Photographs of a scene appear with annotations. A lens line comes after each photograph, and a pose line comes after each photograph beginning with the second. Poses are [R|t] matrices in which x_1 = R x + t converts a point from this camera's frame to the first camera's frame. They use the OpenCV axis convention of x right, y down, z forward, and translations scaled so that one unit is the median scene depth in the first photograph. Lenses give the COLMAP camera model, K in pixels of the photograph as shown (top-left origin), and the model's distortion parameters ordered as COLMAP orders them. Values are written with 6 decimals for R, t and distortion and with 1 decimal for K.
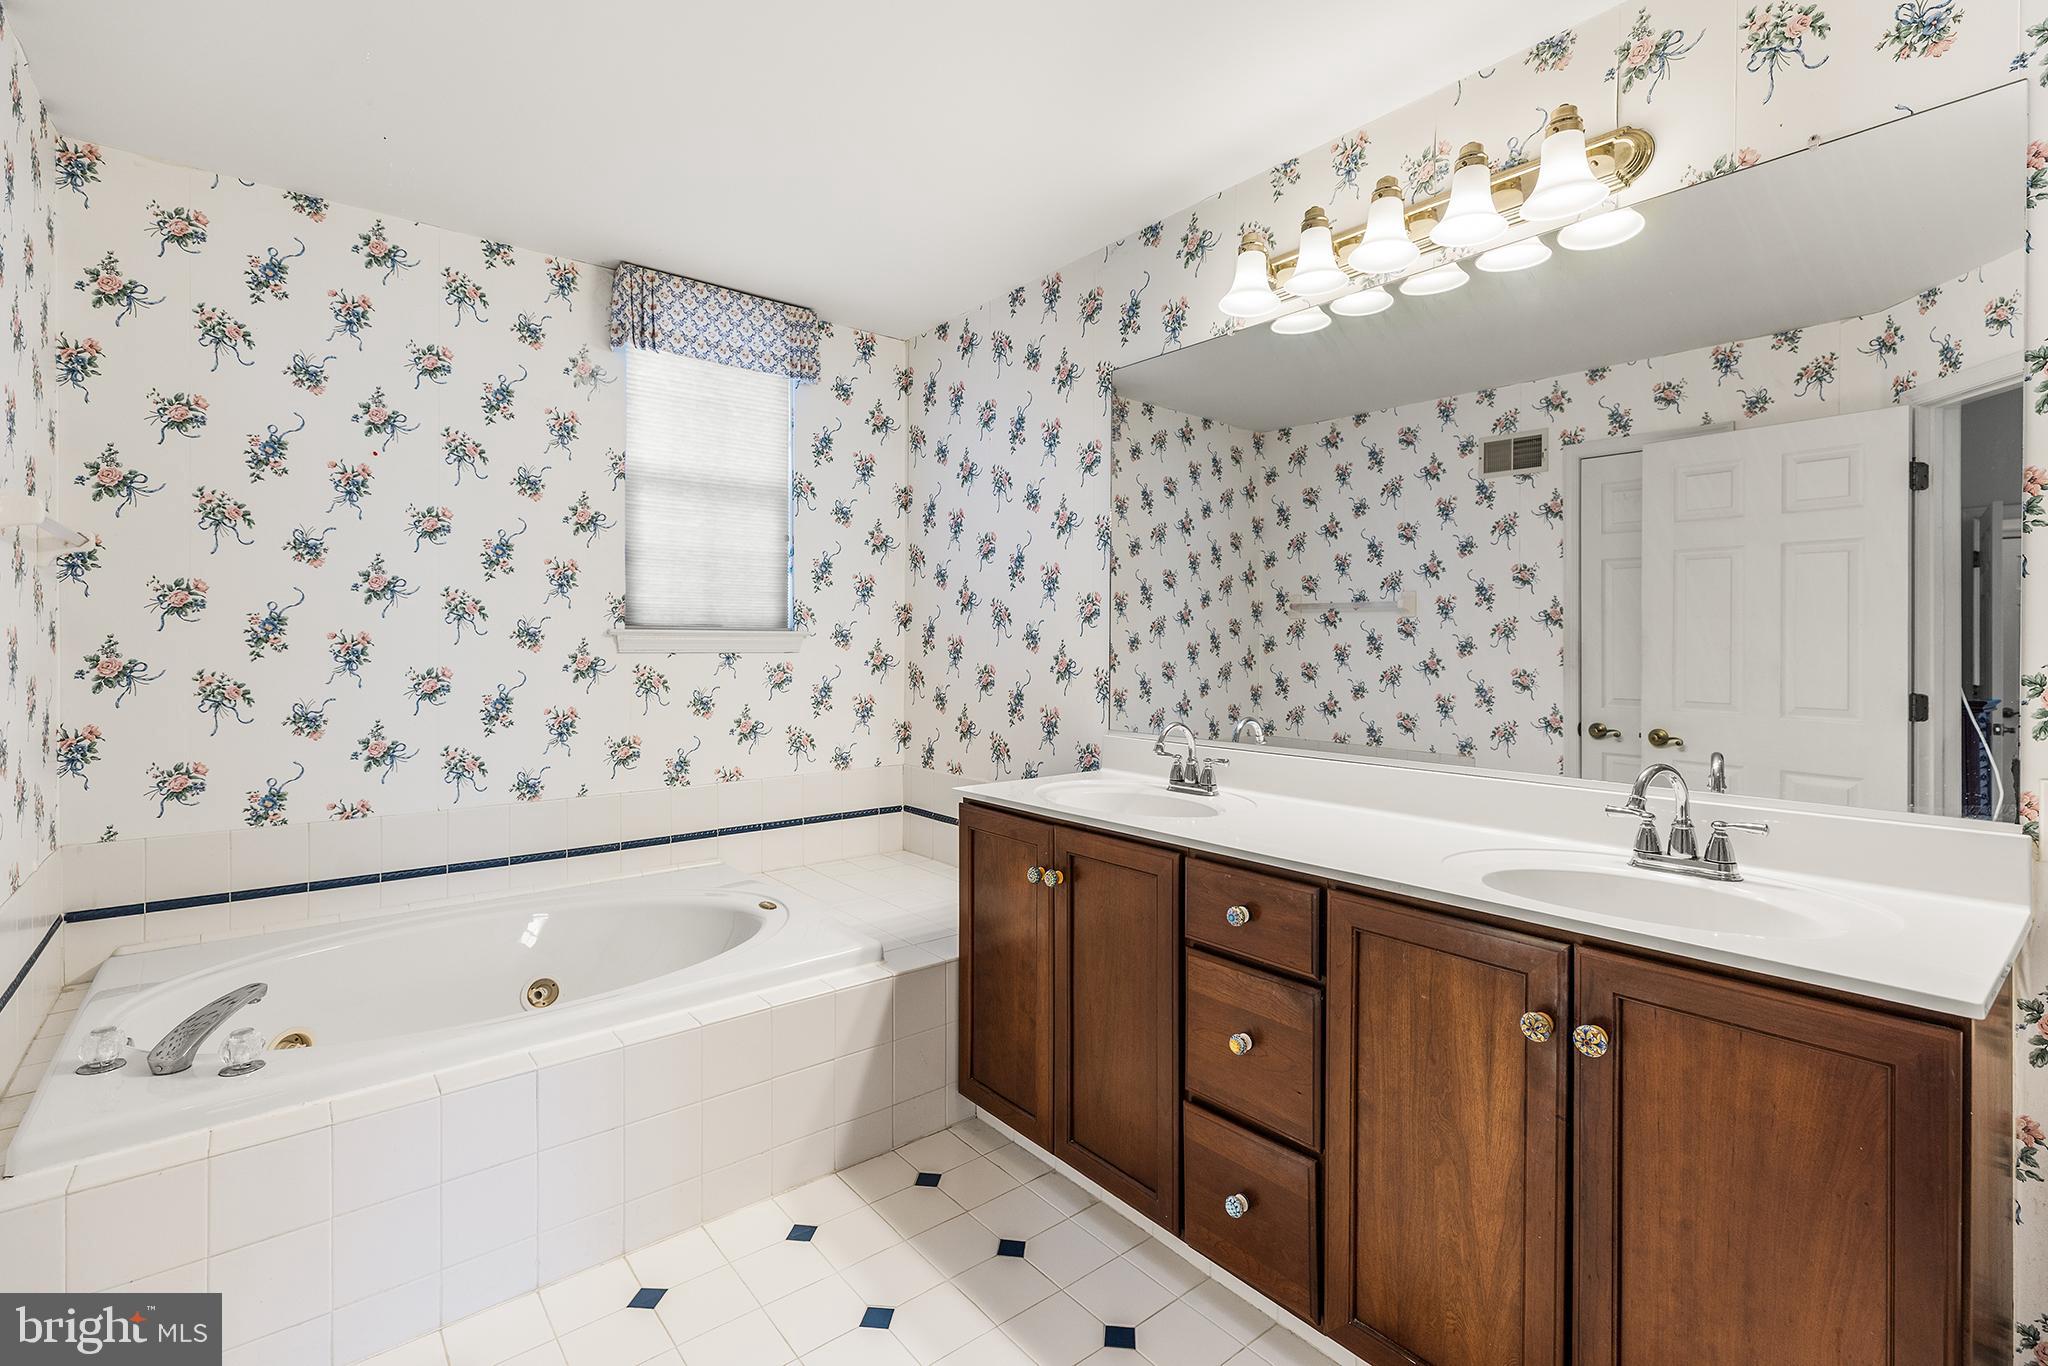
lens RADIAL K [[936.3, 0, 1033.3], [0, 936.3, 682.4], [0, 0, 1]] dist [0.002171, 0.001519]
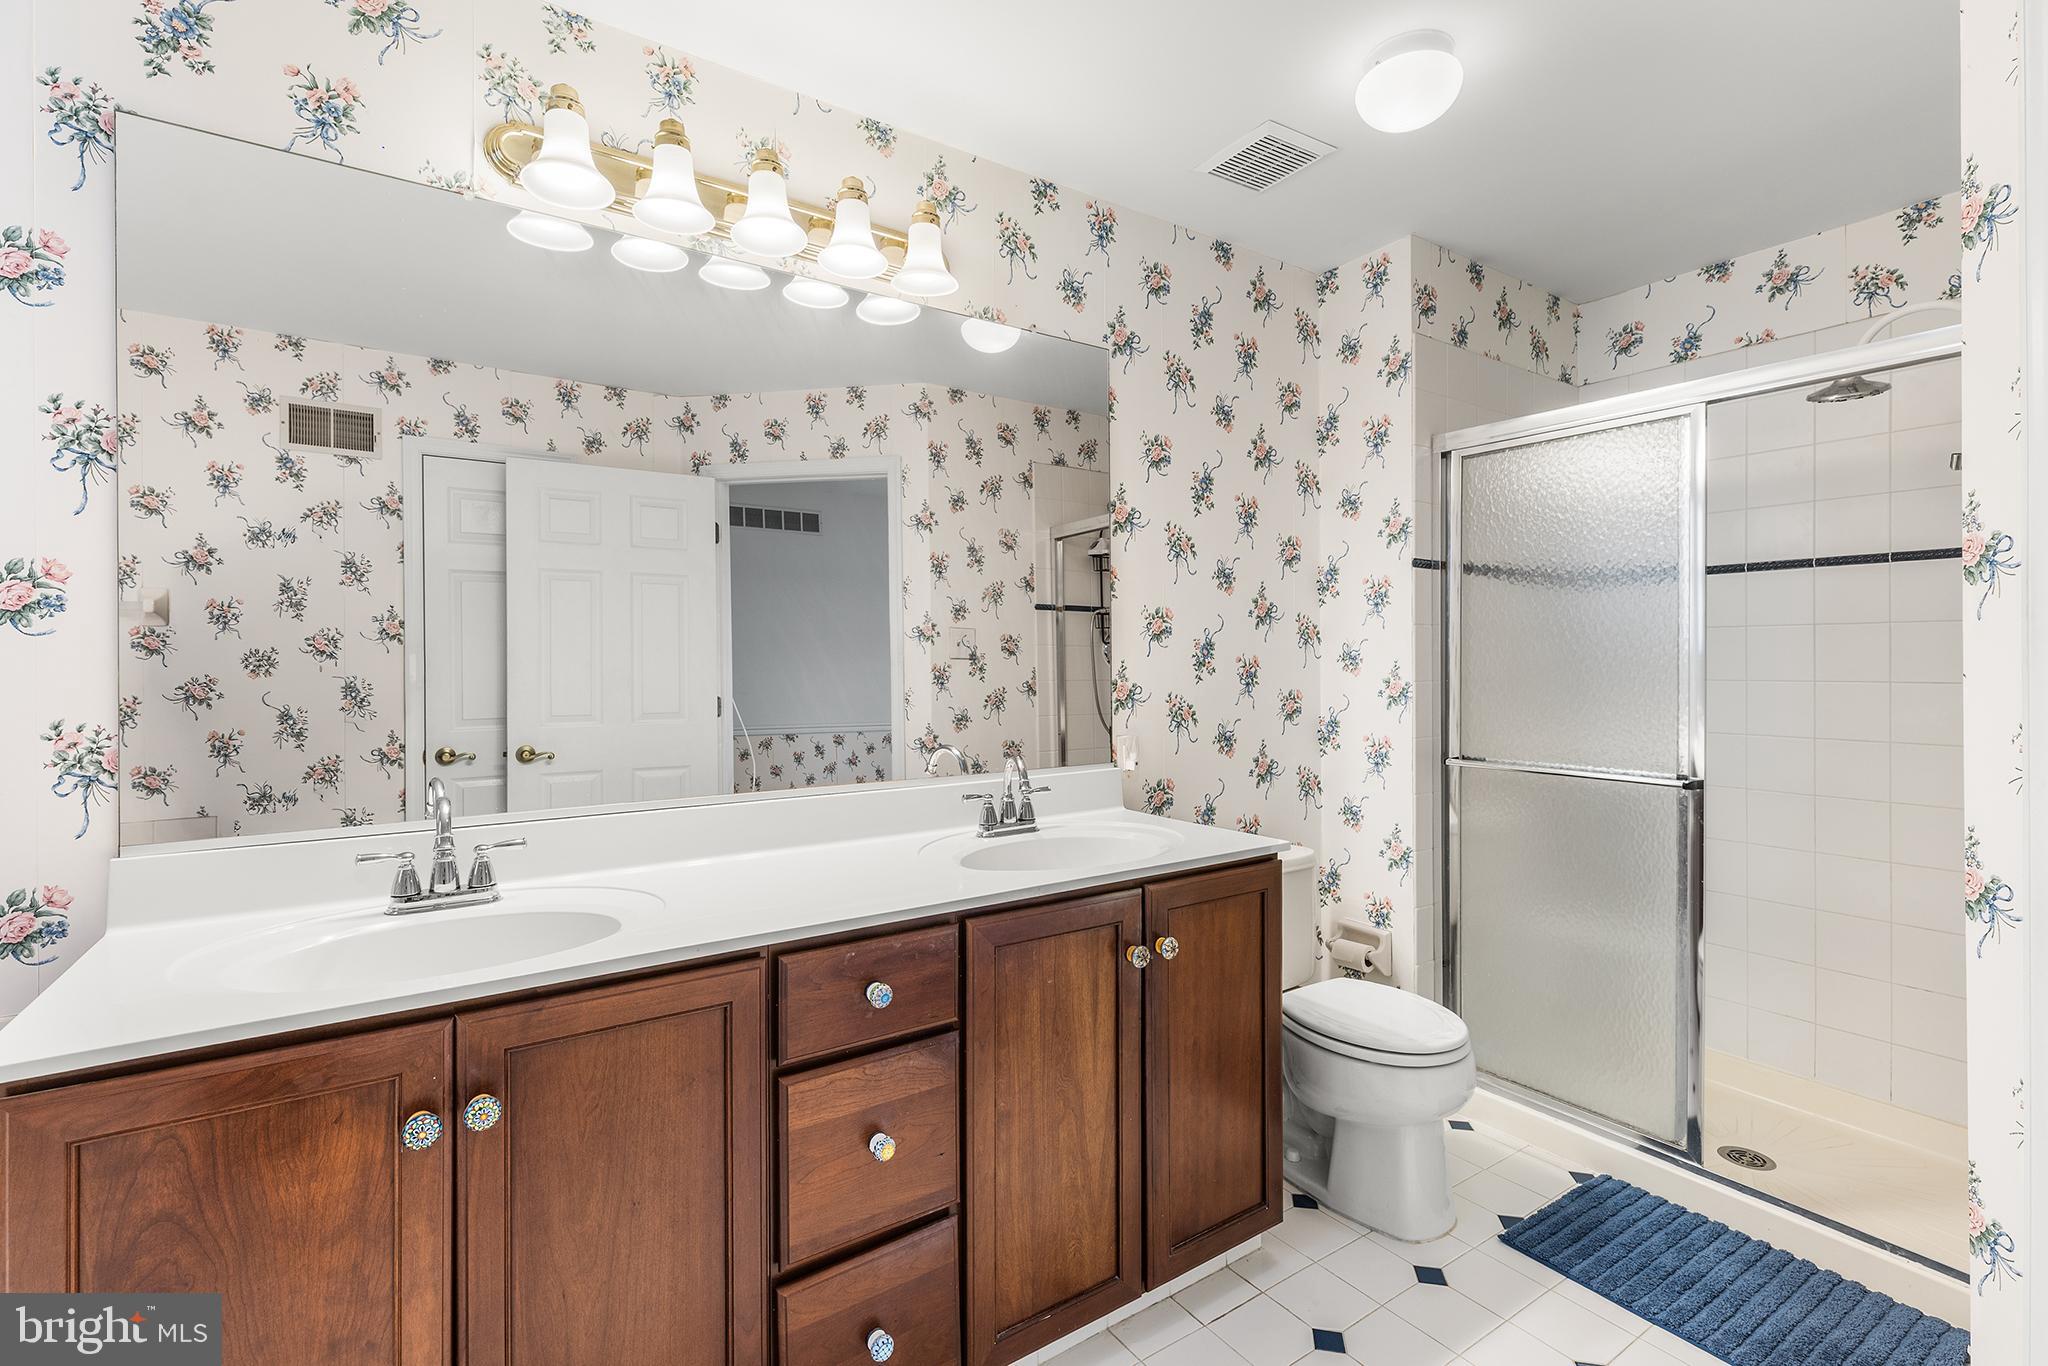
lens RADIAL K [[962.1, 0, 1029.1], [0, 962.1, 676.4], [0, 0, 1]] dist [-0.001994, -0.001108]
pose [[0.078870, -0.020485, 0.996674, -0.321477], [0.045006, 0.998843, 0.016968, -0.020553], [-0.995868, 0.043518, 0.079701, 0.413894]]
